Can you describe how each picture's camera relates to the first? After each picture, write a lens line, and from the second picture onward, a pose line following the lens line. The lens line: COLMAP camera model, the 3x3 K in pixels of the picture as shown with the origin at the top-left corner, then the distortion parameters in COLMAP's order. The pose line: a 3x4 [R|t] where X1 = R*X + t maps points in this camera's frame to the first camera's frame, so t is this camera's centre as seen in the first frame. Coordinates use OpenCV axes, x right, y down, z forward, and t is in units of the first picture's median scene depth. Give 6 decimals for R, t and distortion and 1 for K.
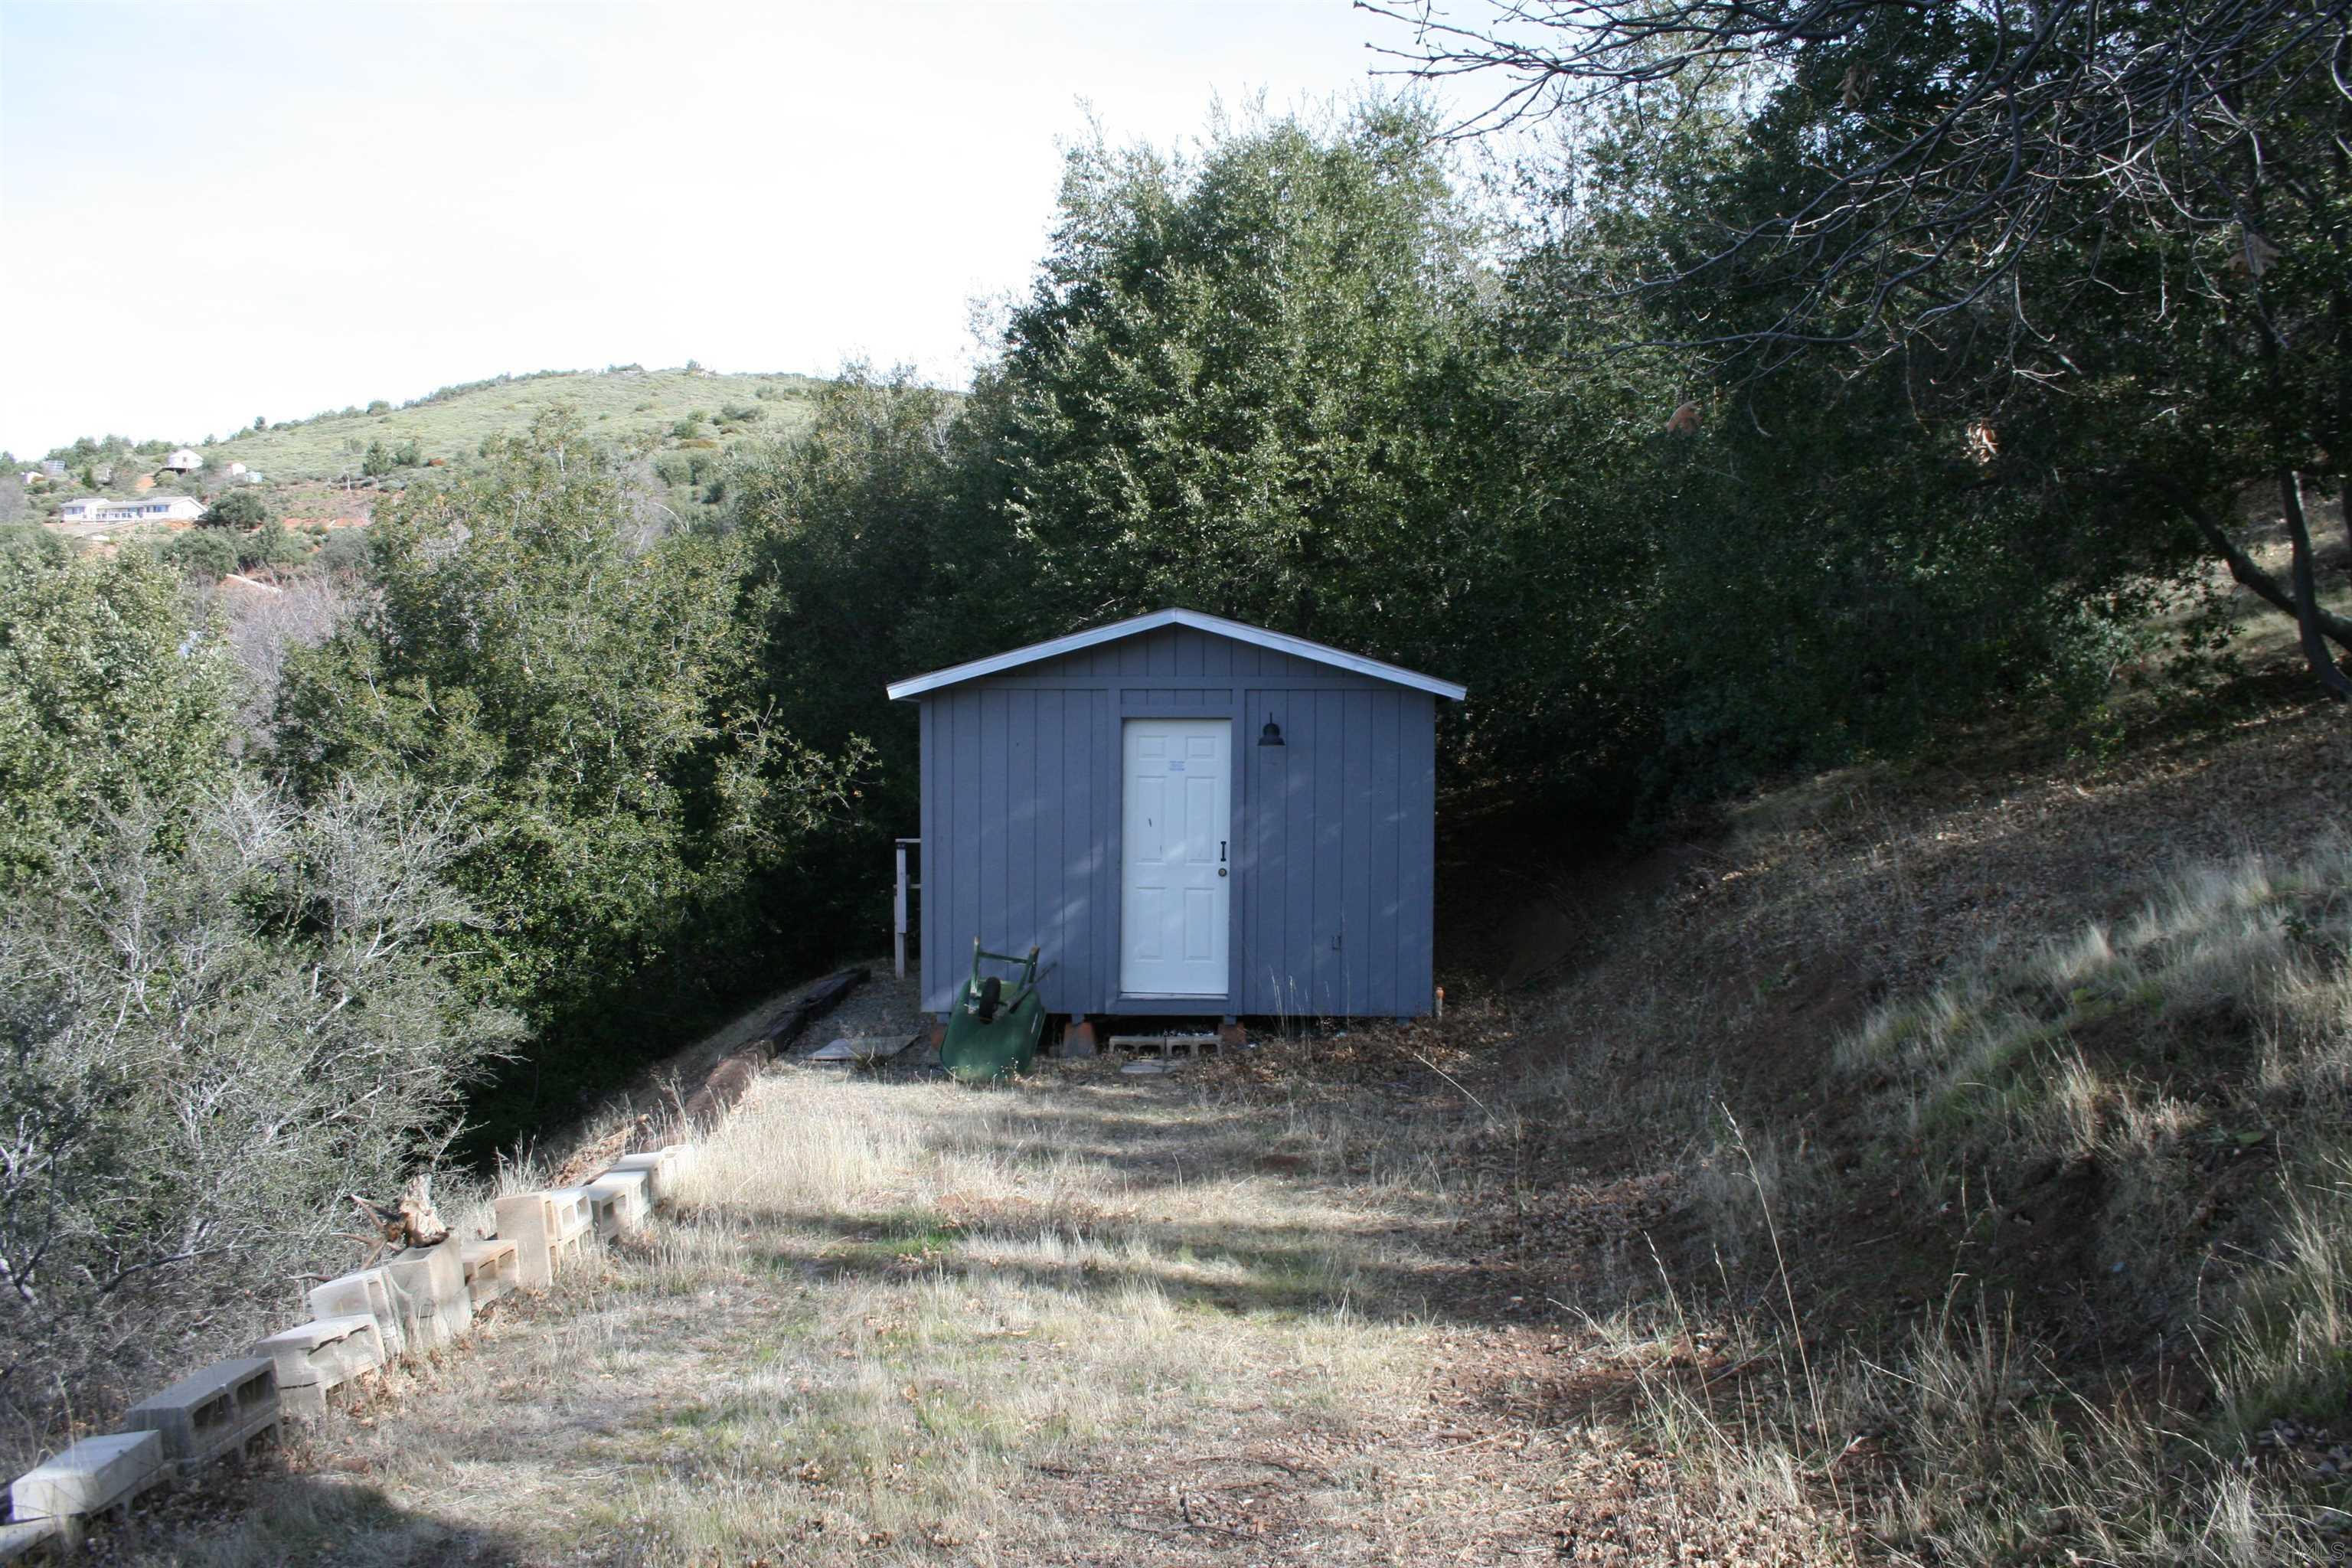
lens RADIAL K [[2079.3, 0, 1193.6], [0, 2079.3, 763.1], [0, 0, 1]] dist [-0.088780, 0.072768]
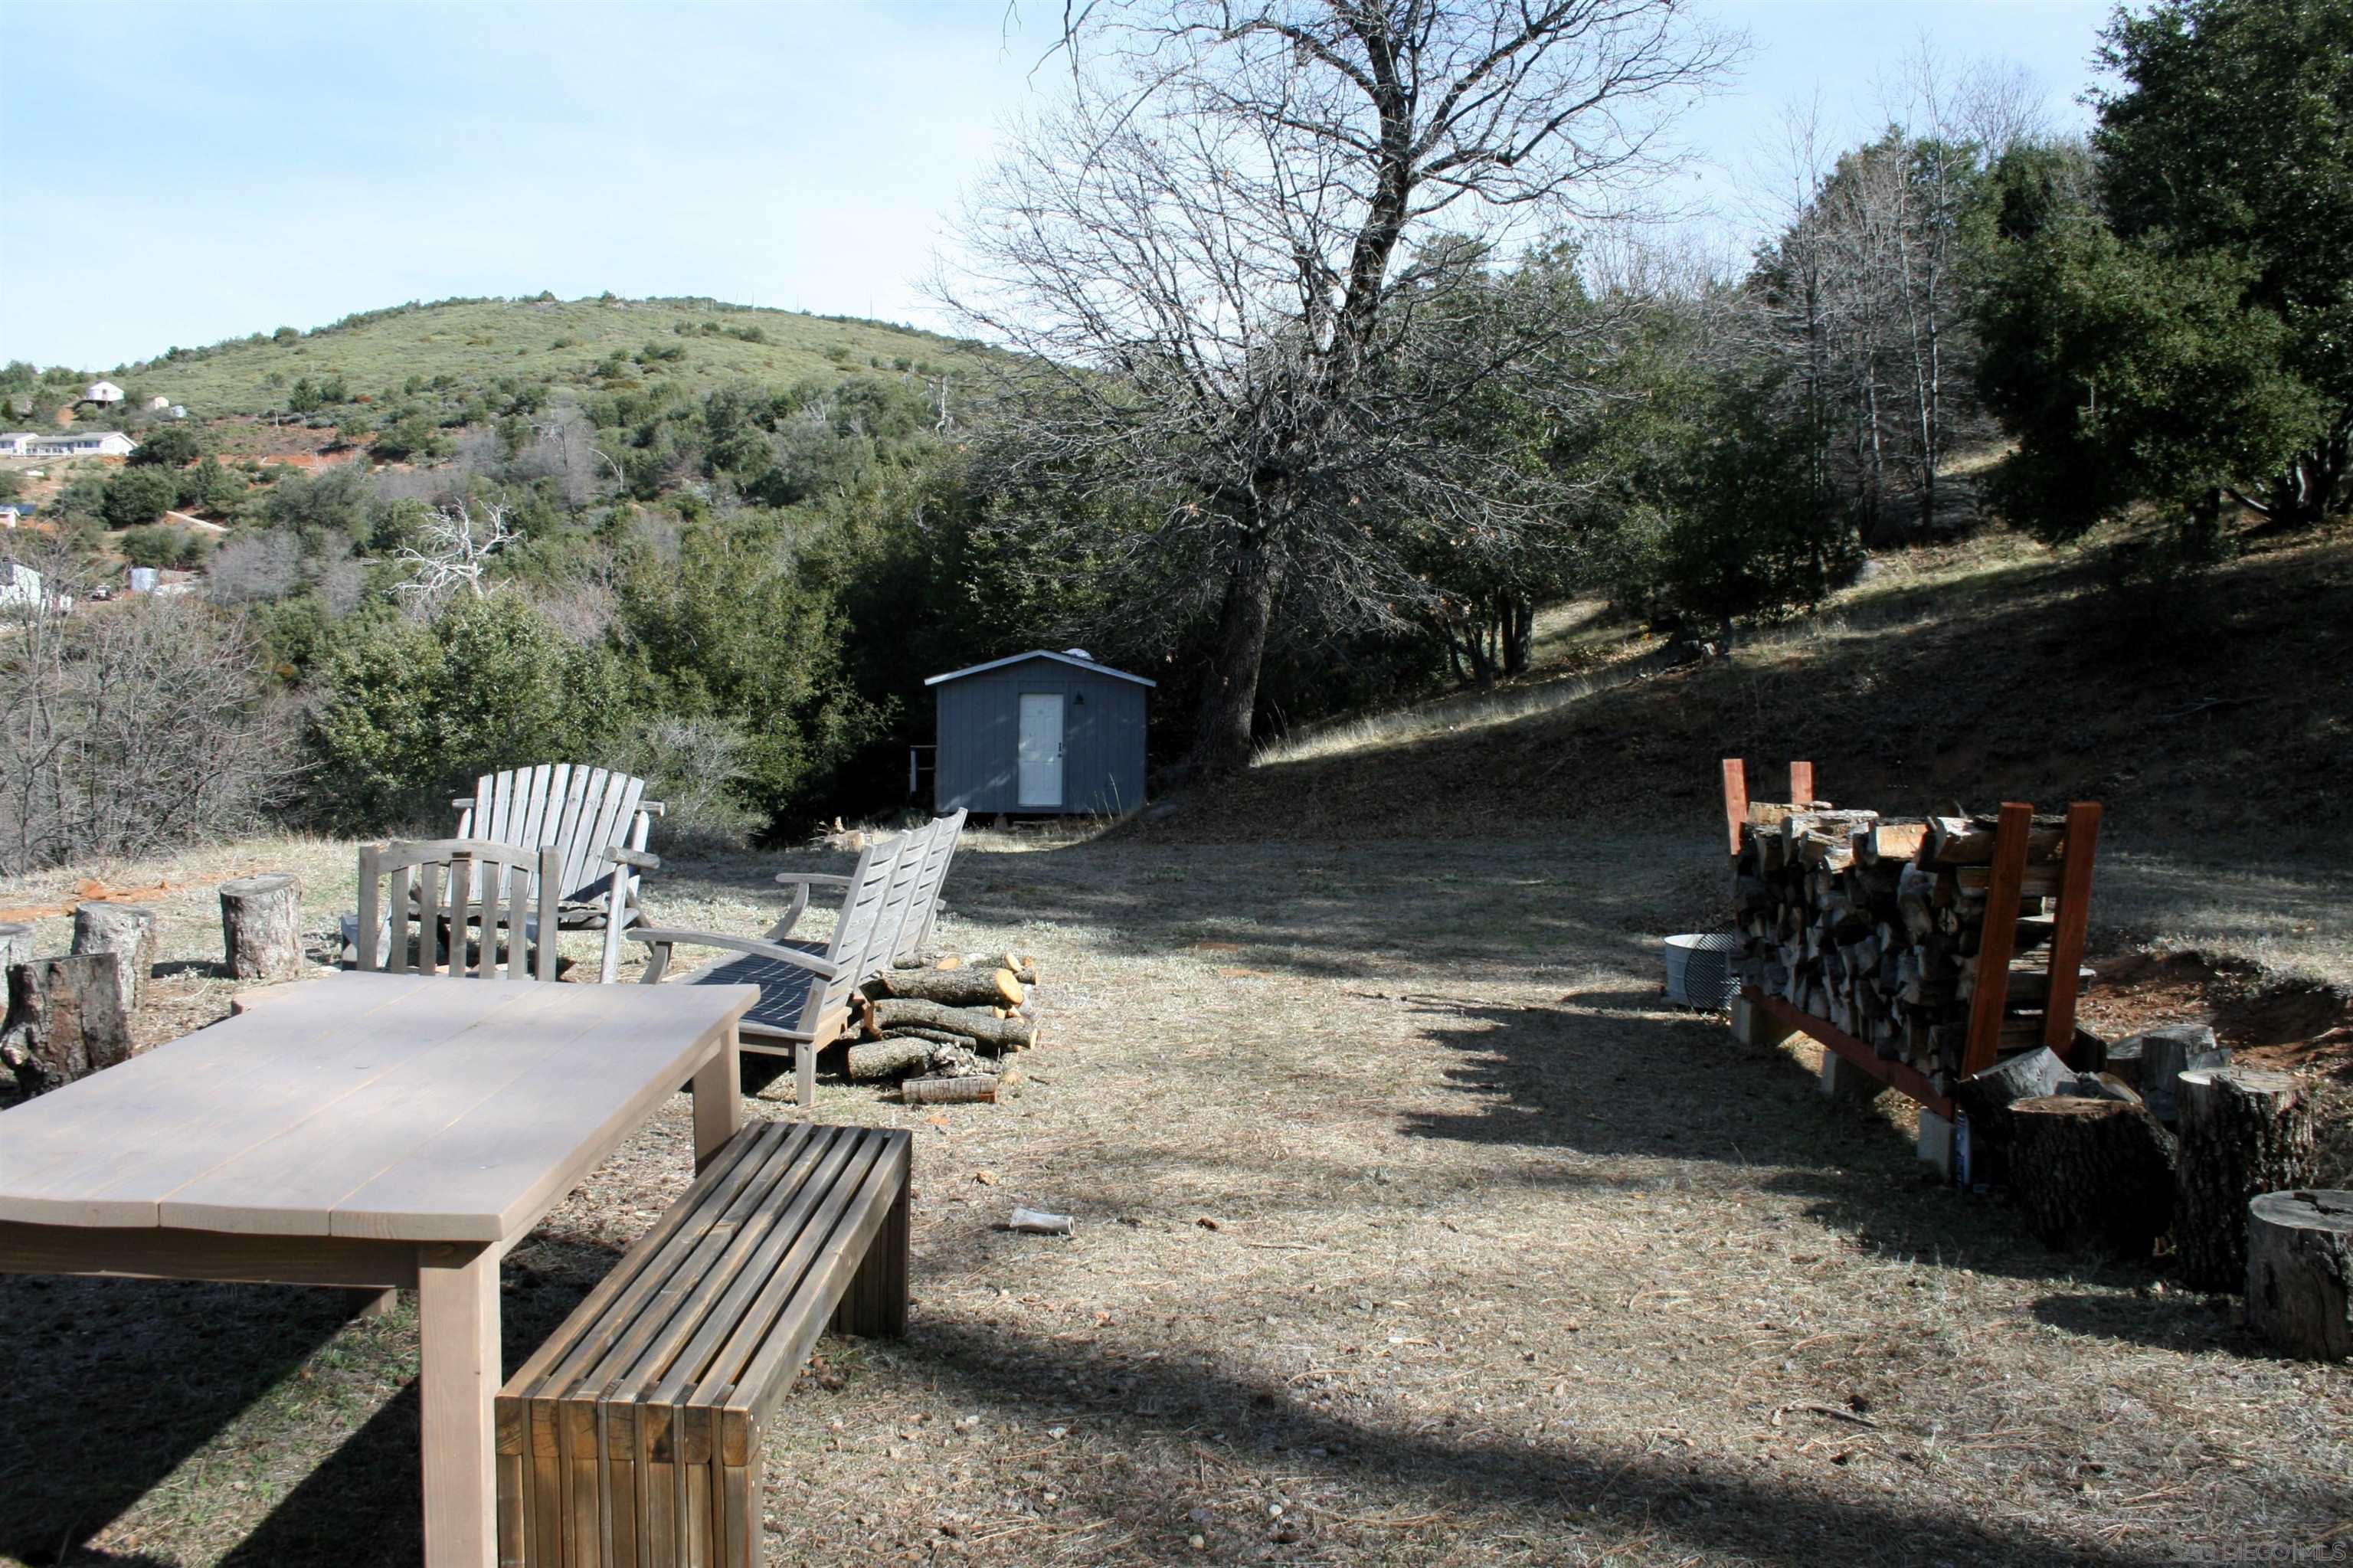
lens RADIAL K [[2103.9, 0, 1172.2], [0, 2103.9, 769.6], [0, 0, 1]] dist [-0.101589, 0.088897]
pose [[0.999544, 0.004085, 0.029919, 0.050854], [-0.005115, 0.999394, 0.034444, -0.012191], [-0.029760, -0.034581, 0.998959, -1.047905]]
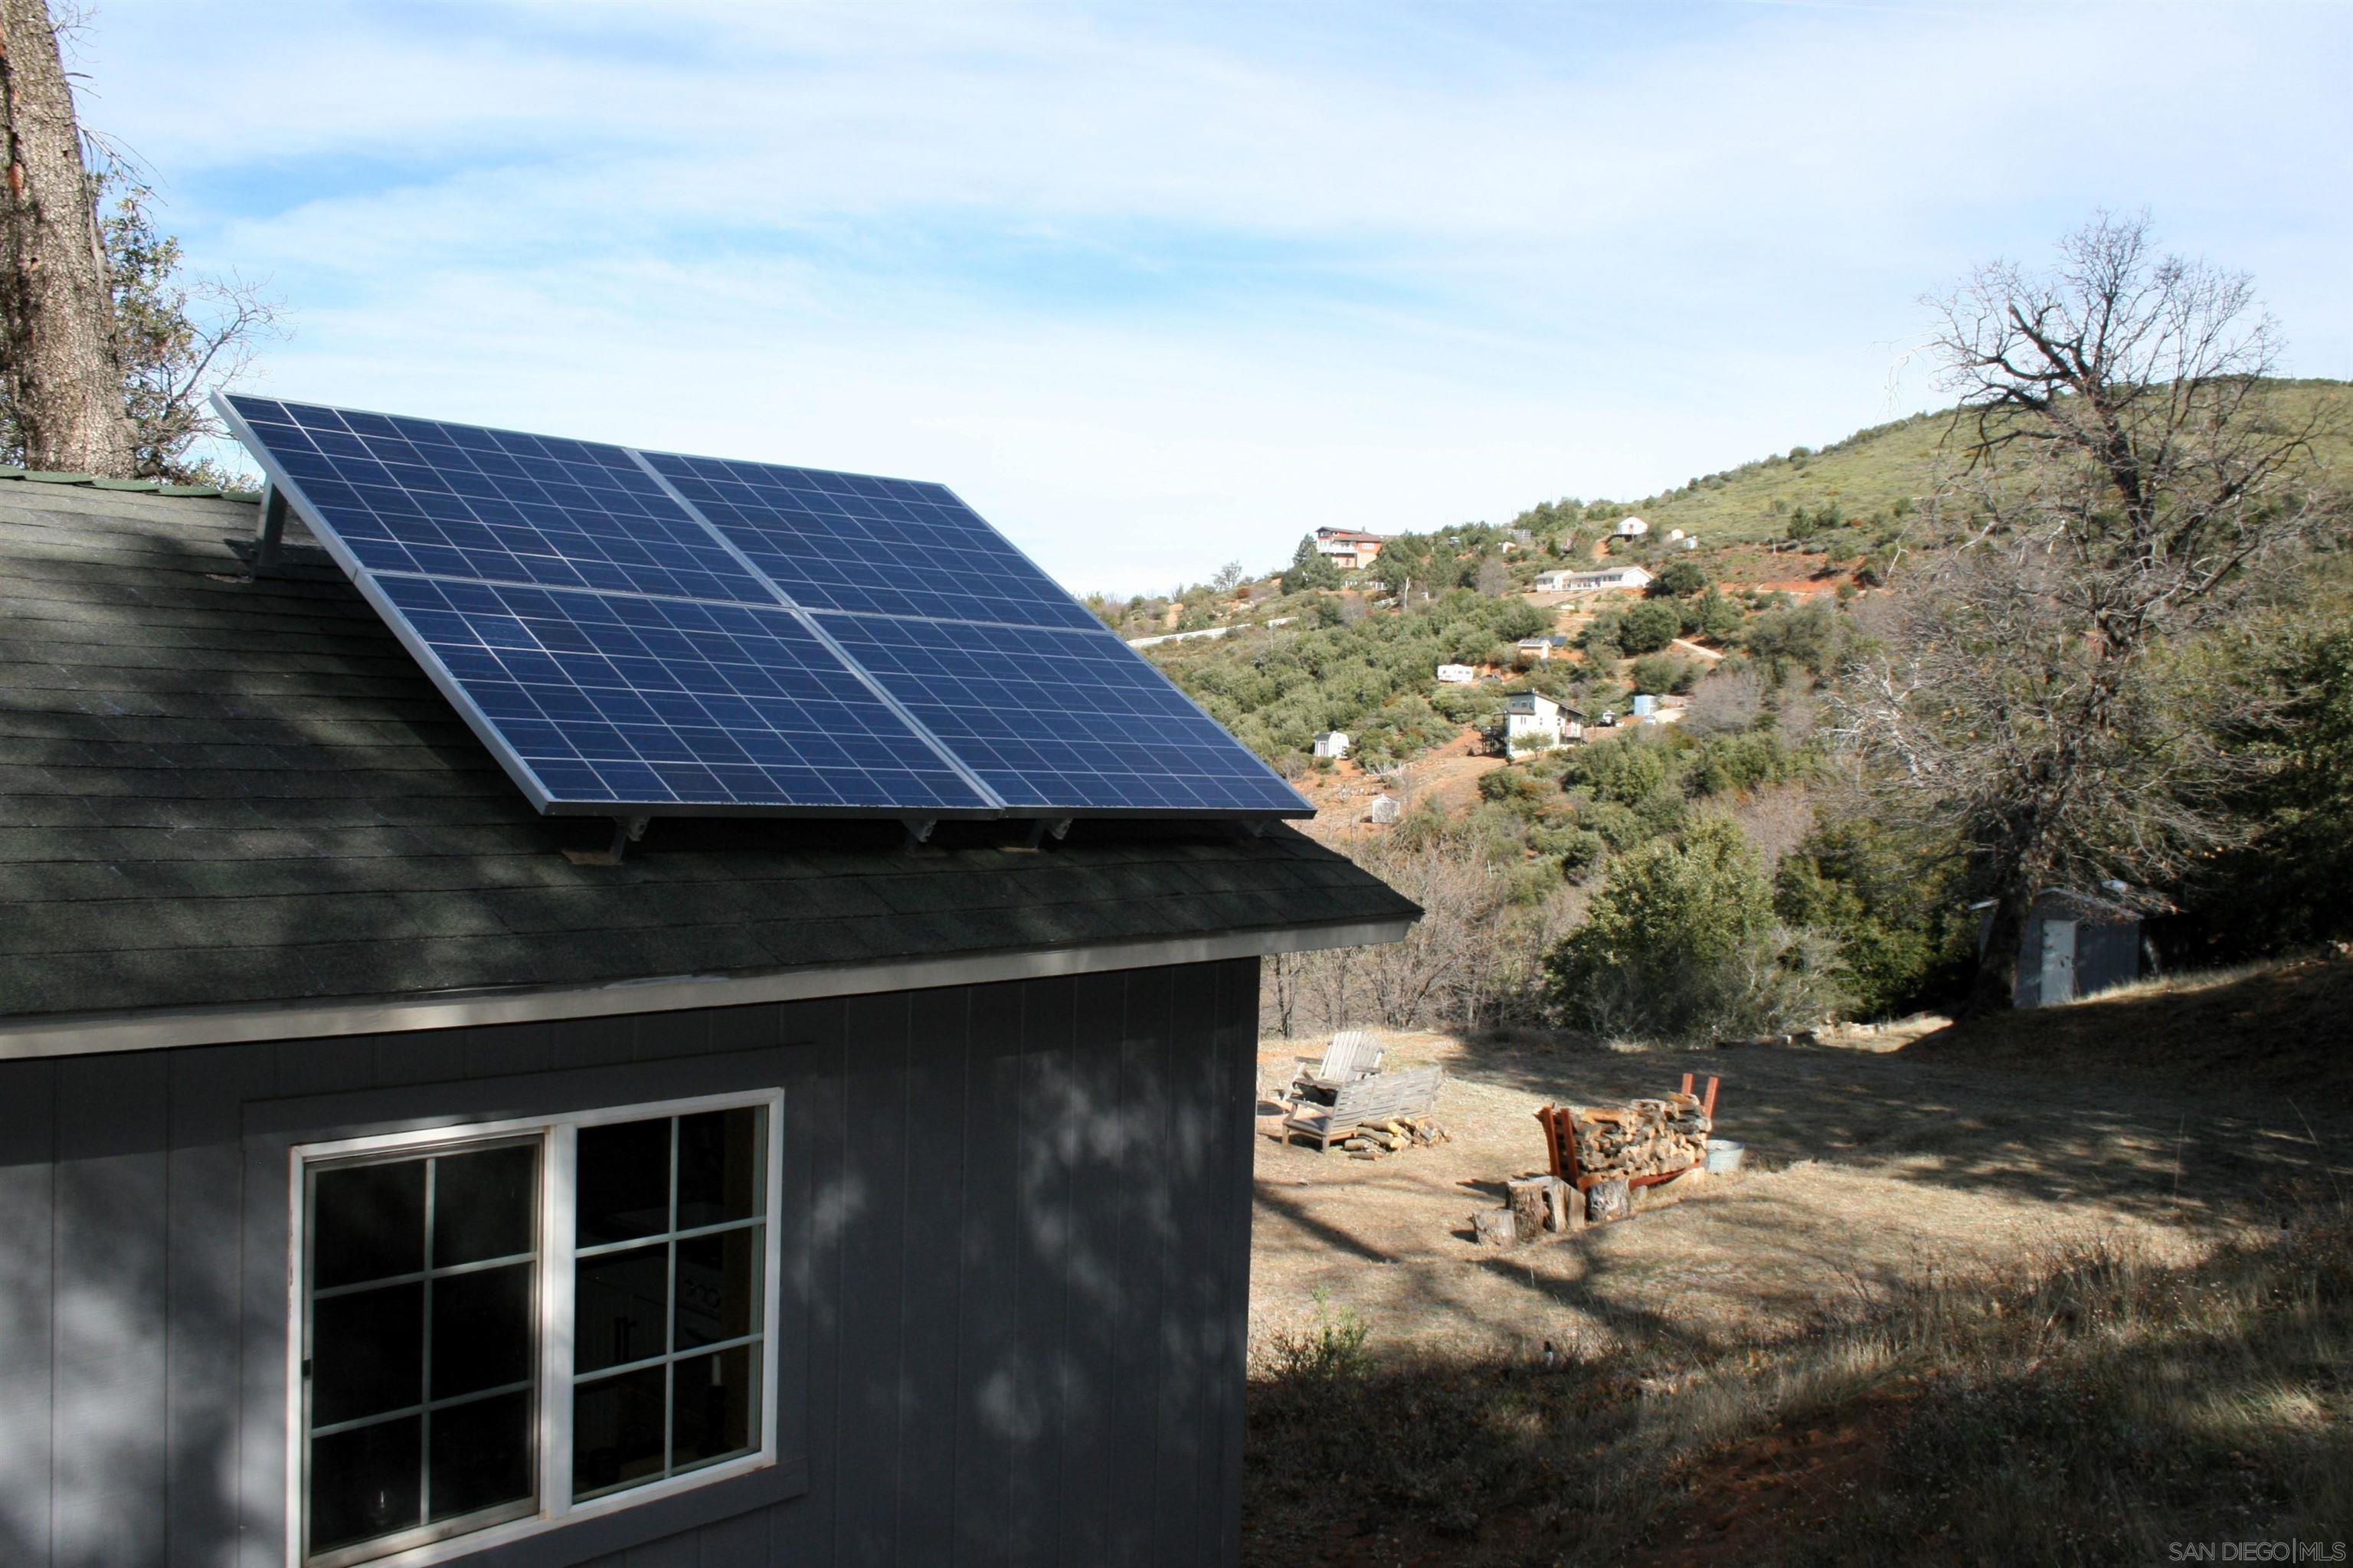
lens RADIAL K [[2124.8, 0, 1180.8], [0, 2124.8, 773.1], [0, 0, 1]] dist [-0.123619, 0.050460]
pose [[0.788131, 0.011350, -0.615403, 0.630405], [-0.018036, 0.999826, -0.004659, -0.145703], [0.615243, 0.014771, 0.788199, -1.665633]]
